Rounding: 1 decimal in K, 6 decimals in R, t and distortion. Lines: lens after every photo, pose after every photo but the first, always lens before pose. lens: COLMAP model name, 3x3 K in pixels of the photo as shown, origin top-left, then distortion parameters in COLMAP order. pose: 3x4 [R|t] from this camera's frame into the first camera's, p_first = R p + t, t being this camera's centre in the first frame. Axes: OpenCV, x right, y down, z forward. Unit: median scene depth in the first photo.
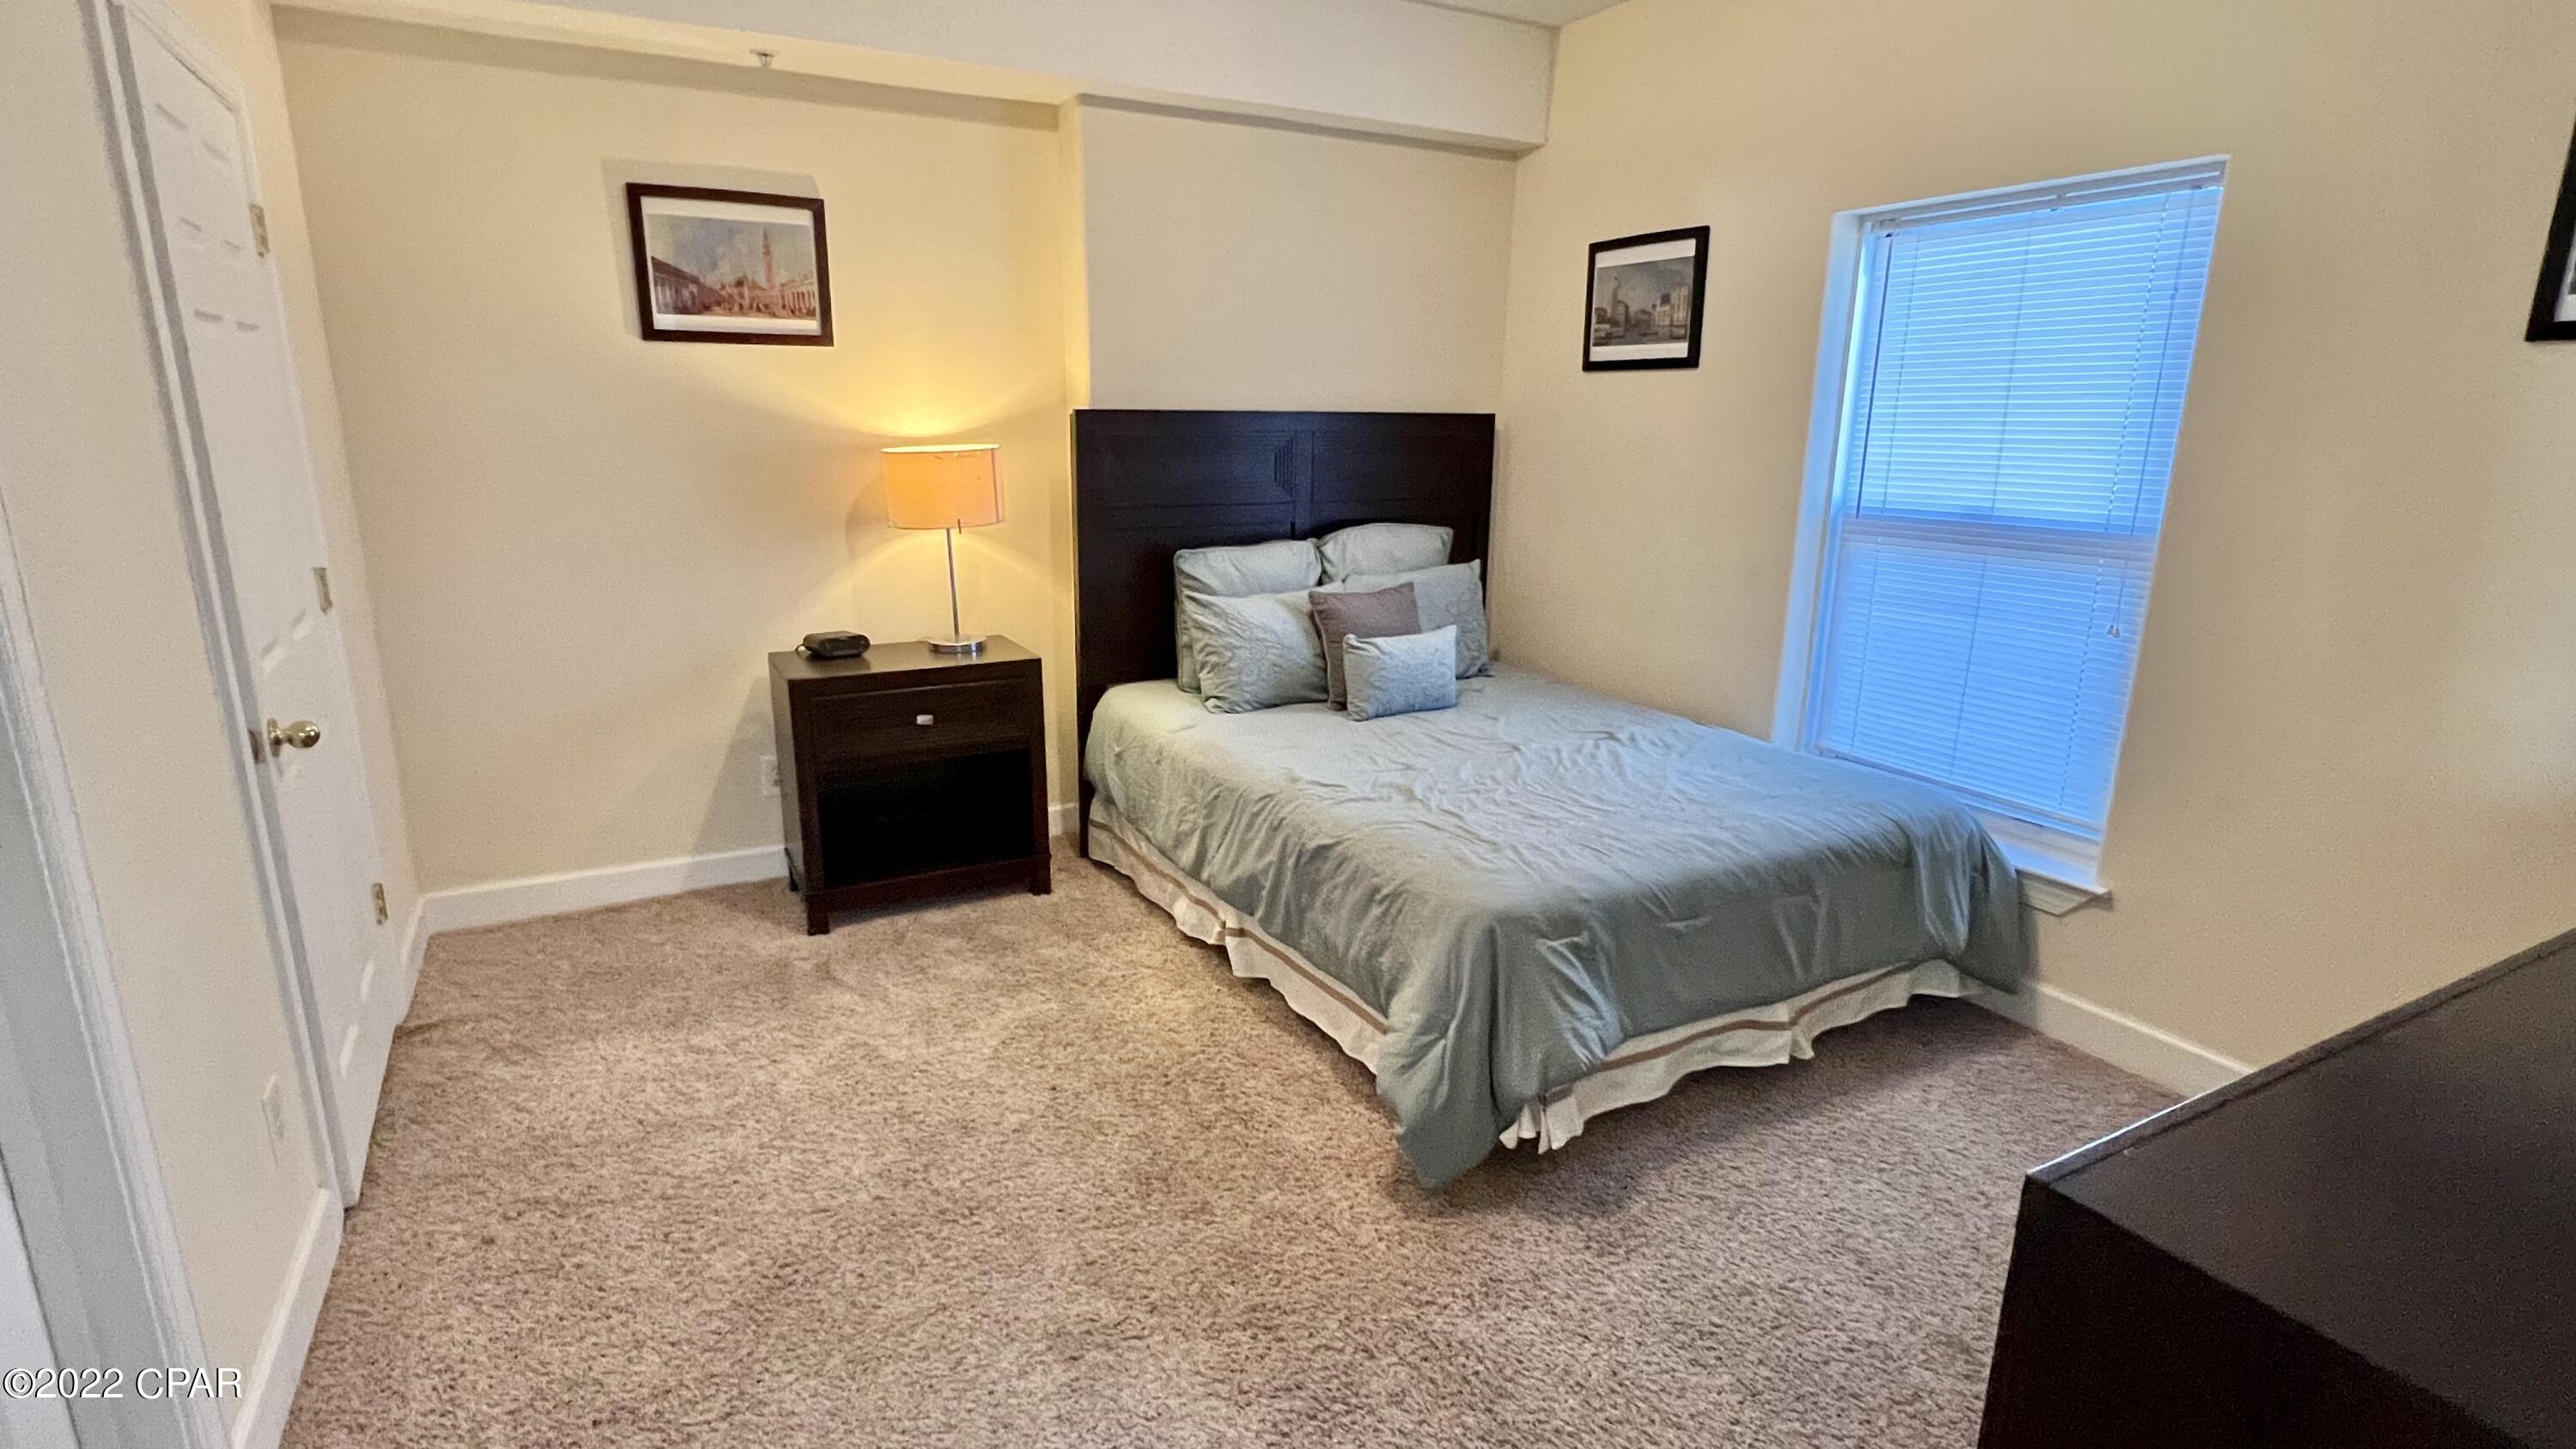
lens RADIAL K [[1256.1, 0, 1290.0], [0, 1256.1, 724.3], [0, 0, 1]] dist [0.030044, 0.000450]
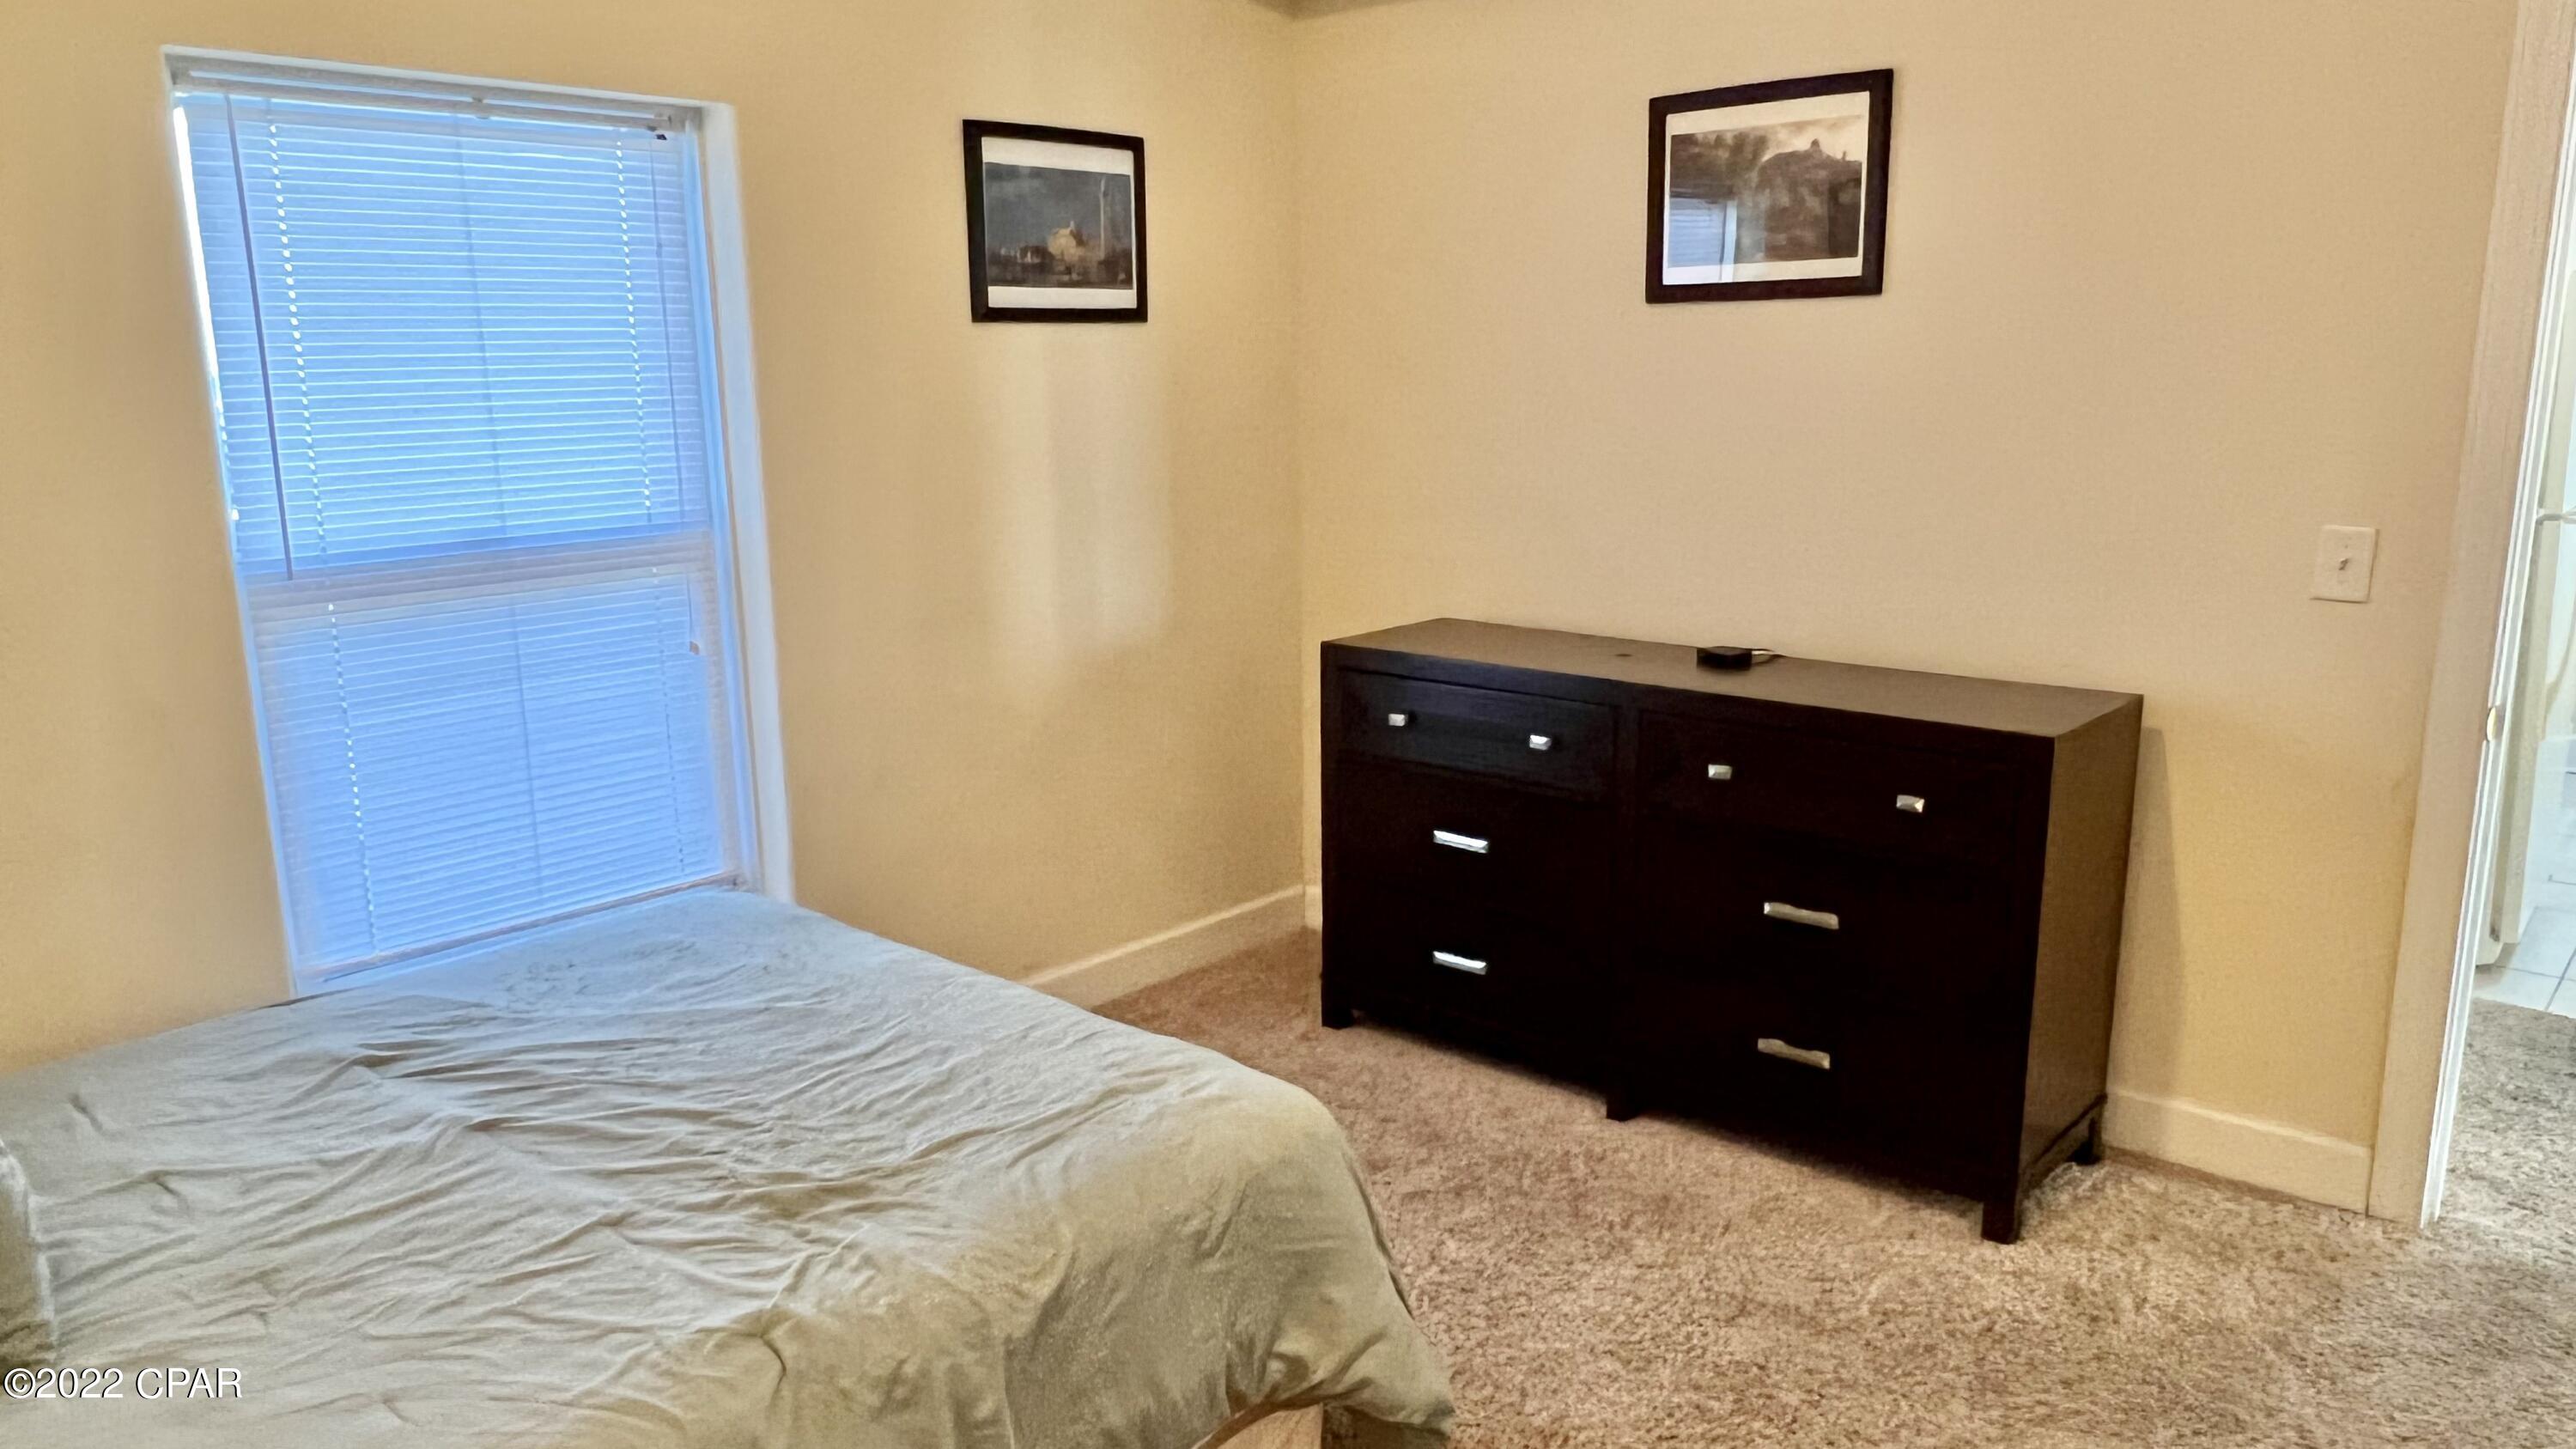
lens RADIAL K [[1766.5, 0, 1289.7], [0, 1766.5, 723.4], [0, 0, 1]] dist [-0.007922, -0.000822]
pose [[-0.339867, -0.190006, 0.921080, -0.542242], [0.245619, 0.927456, 0.281952, -0.253369], [-0.907833, 0.322061, -0.268543, 0.962879]]
